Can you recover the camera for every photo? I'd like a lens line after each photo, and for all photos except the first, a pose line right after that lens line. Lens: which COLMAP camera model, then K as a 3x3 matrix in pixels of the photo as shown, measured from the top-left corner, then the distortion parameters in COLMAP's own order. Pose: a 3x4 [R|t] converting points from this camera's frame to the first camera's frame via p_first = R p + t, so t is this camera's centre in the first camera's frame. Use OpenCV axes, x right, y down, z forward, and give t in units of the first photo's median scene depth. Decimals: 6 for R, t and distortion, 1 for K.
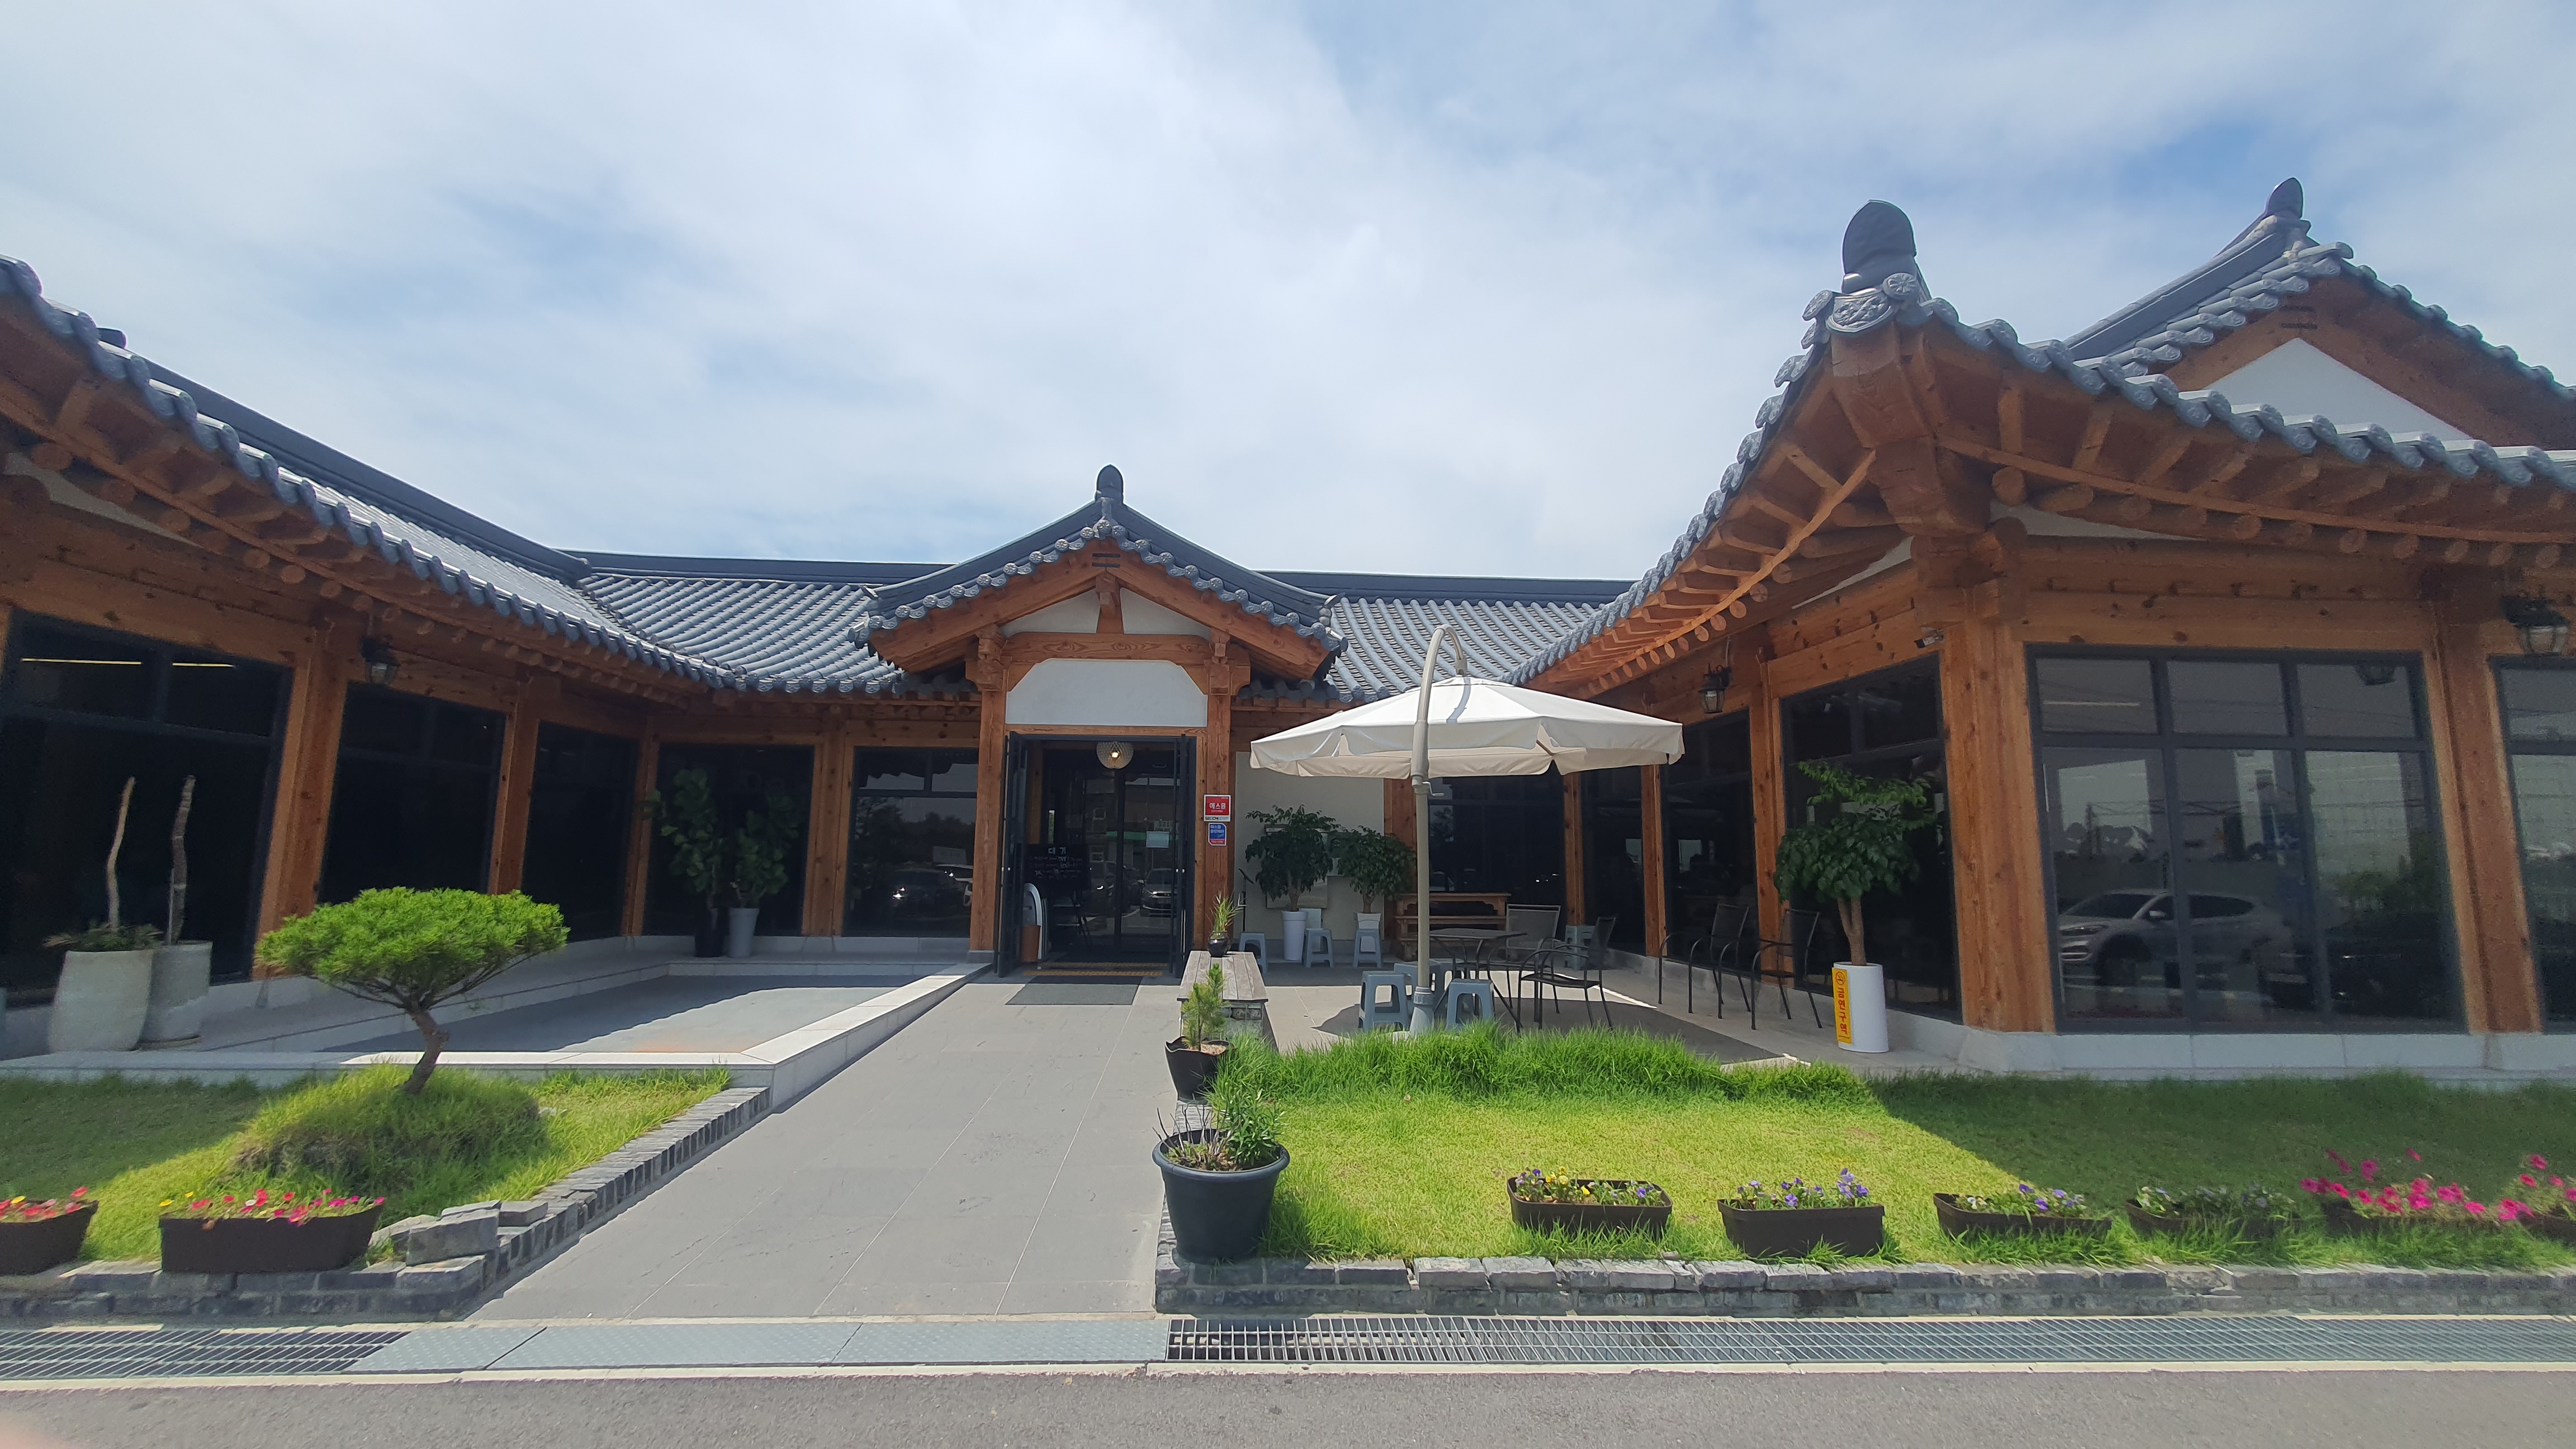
lens RADIAL K [[1019.5, 0, 1273.1], [0, 1019.5, 702.0], [0, 0, 1]] dist [-0.007087, 0.000535]
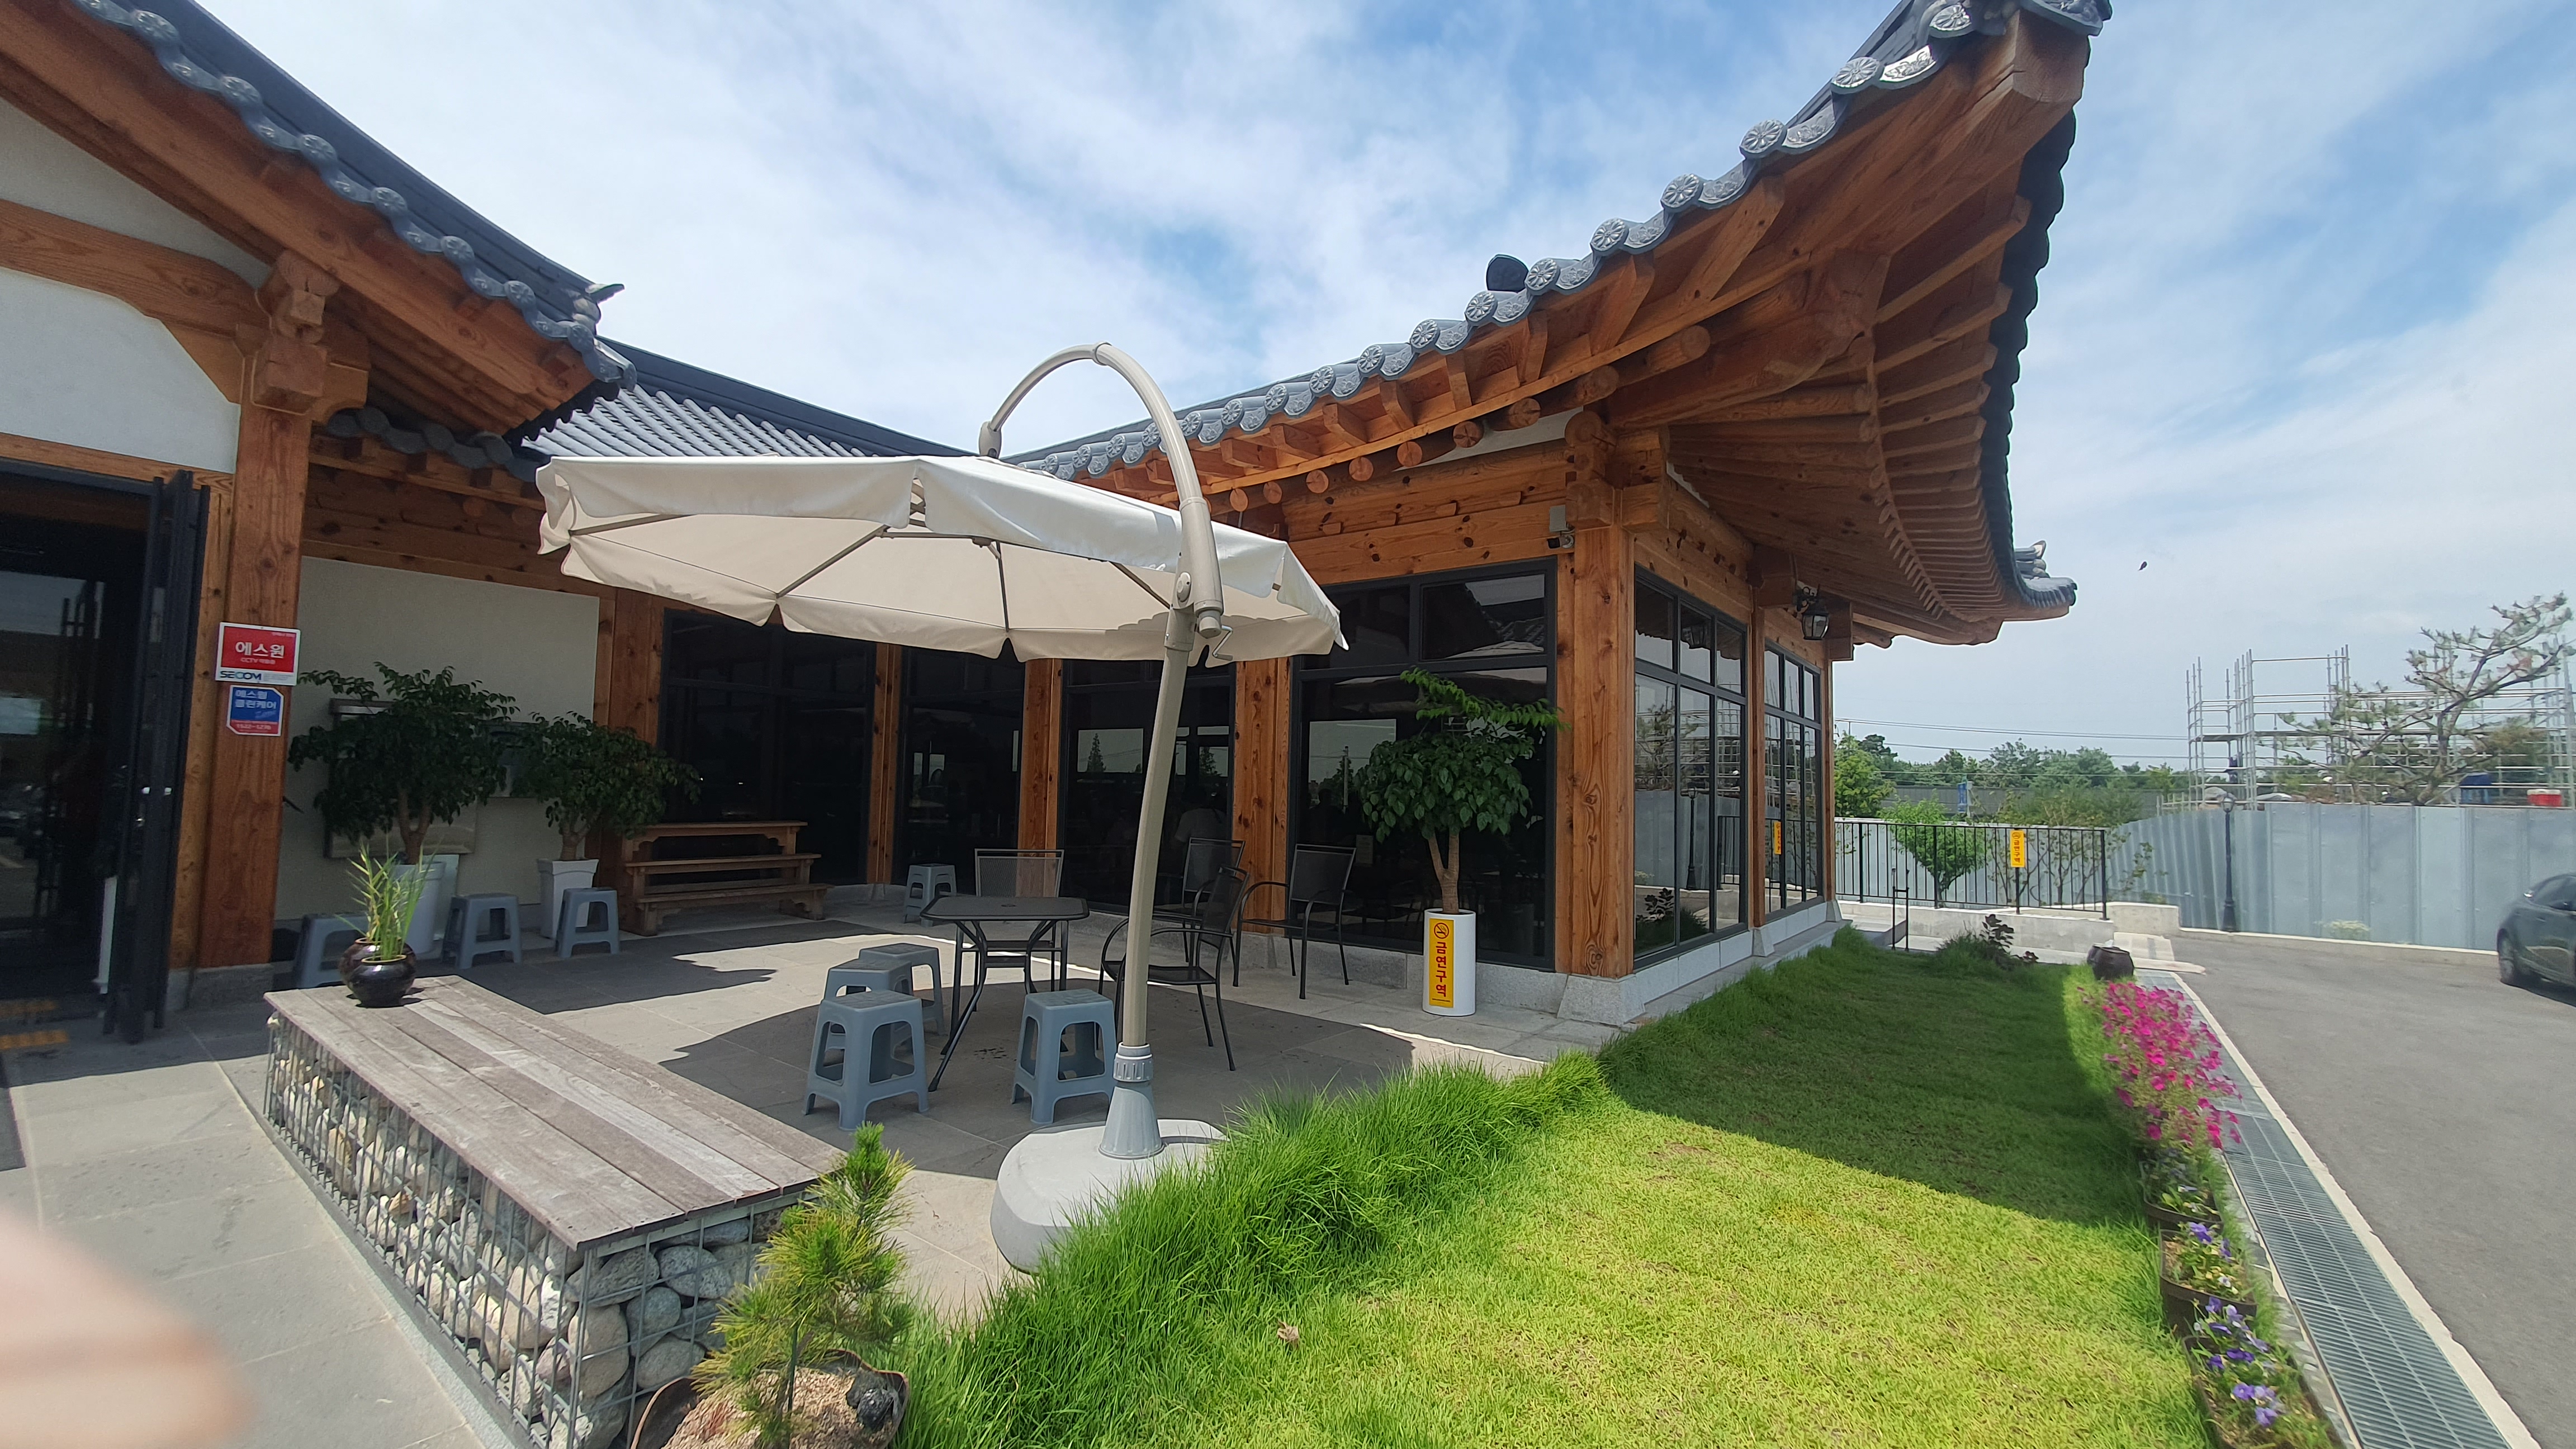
lens RADIAL K [[1019.5, 0, 1283.6], [0, 1019.5, 719.6], [0, 0, 1]] dist [-0.007087, 0.000535]
pose [[0.648059, 0.056493, 0.759492, -0.170663], [-0.134087, 0.990131, 0.040765, 0.090275], [-0.749693, -0.128257, 0.649238, 0.606807]]
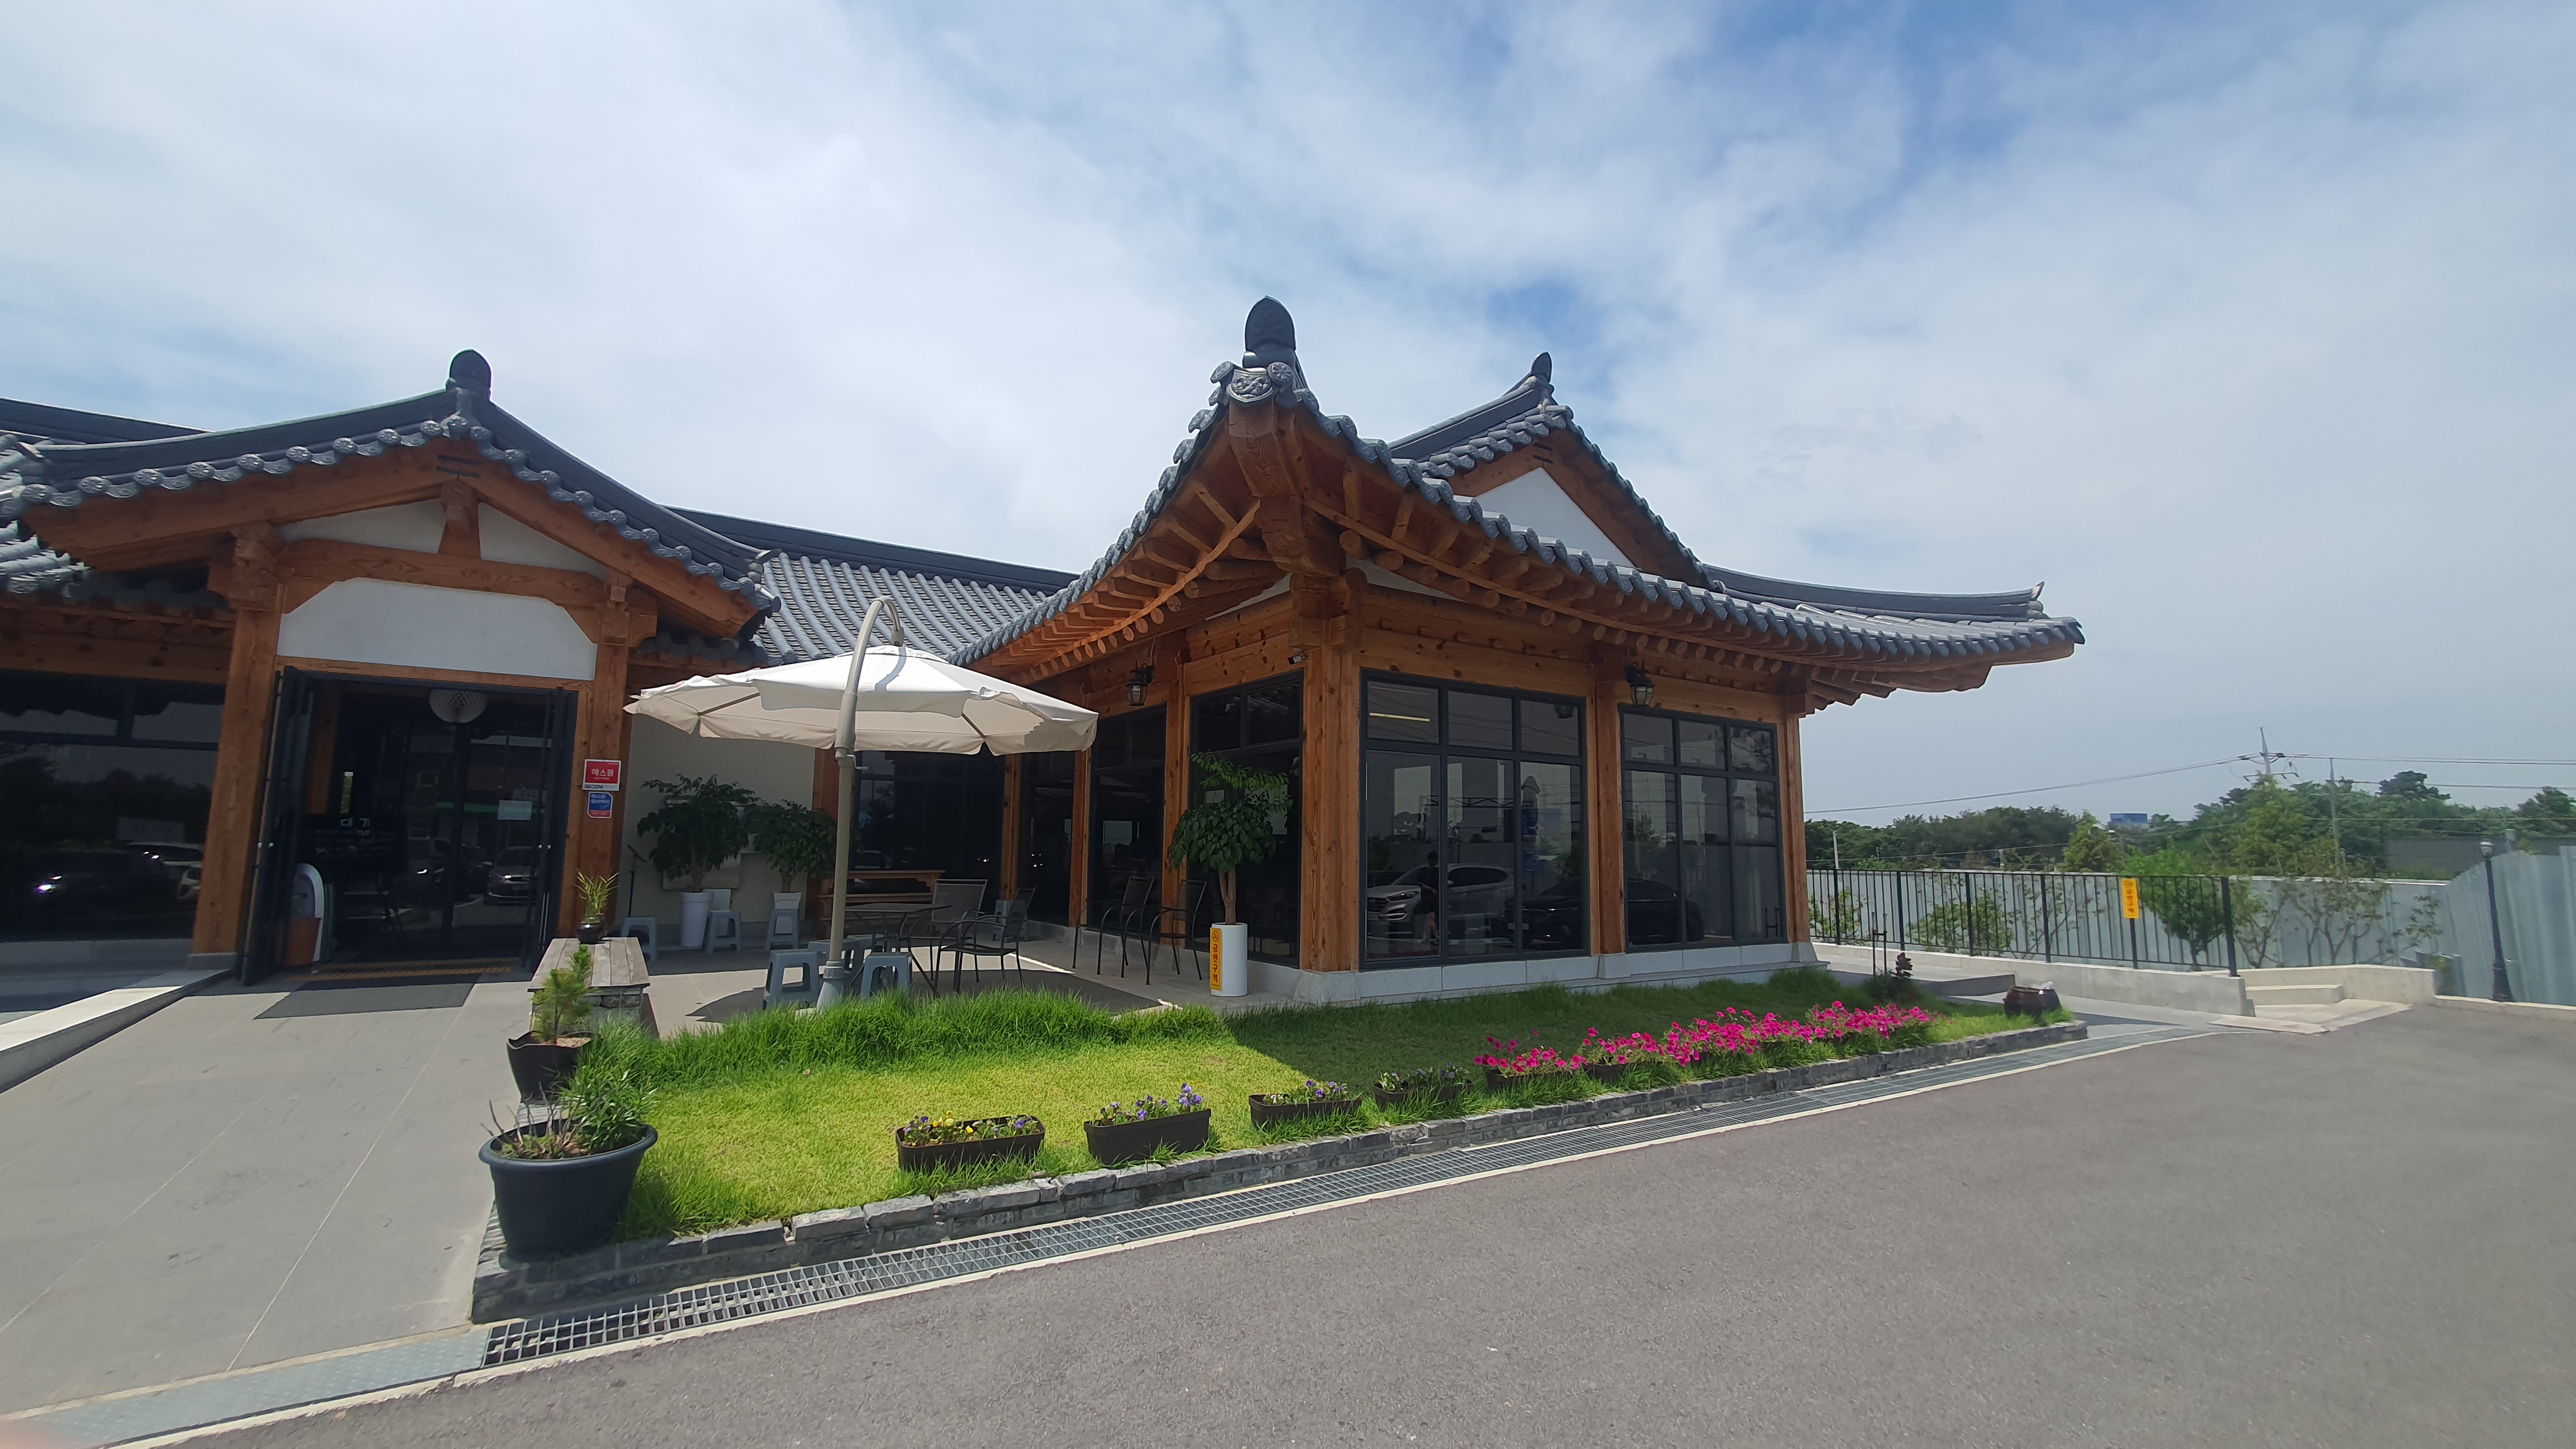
lens RADIAL K [[1019.5, 0, 1279.6], [0, 1019.5, 723.0], [0, 0, 1]] dist [-0.007087, 0.000535]
pose [[0.862383, 0.061356, 0.502524, 0.010845], [-0.080866, 0.996578, 0.017096, -0.002662], [-0.499756, -0.055381, 0.864394, -0.061162]]
